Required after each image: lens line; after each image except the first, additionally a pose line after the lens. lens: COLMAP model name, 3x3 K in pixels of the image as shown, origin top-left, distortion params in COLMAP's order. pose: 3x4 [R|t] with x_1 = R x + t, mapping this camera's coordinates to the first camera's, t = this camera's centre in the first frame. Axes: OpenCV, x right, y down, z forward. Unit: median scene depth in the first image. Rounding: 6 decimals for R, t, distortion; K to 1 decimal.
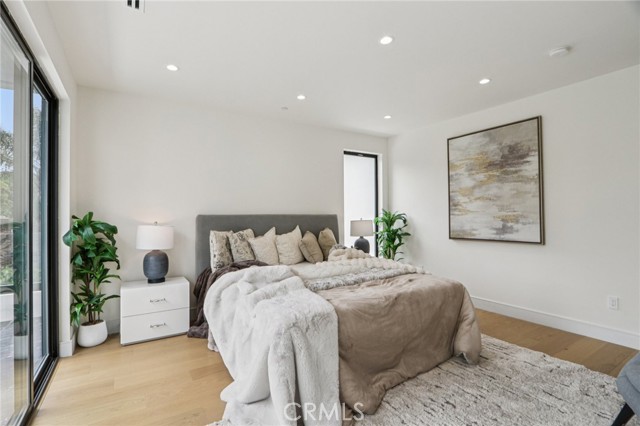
lens RADIAL K [[308.4, 0, 310.3], [0, 308.4, 216.1], [0, 0, 1]] dist [-0.001783, -0.000305]
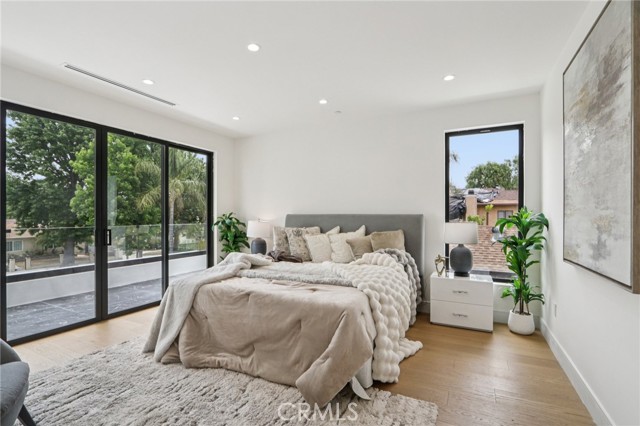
lens RADIAL K [[295.5, 0, 319.8], [0, 295.5, 231.9], [0, 0, 1]] dist [-0.045600, -0.000050]
pose [[0.516196, 0.051123, -0.854943, 0.781934], [0.002671, 0.998116, 0.061297, -0.007313], [0.856466, -0.033925, 0.515087, 0.443164]]
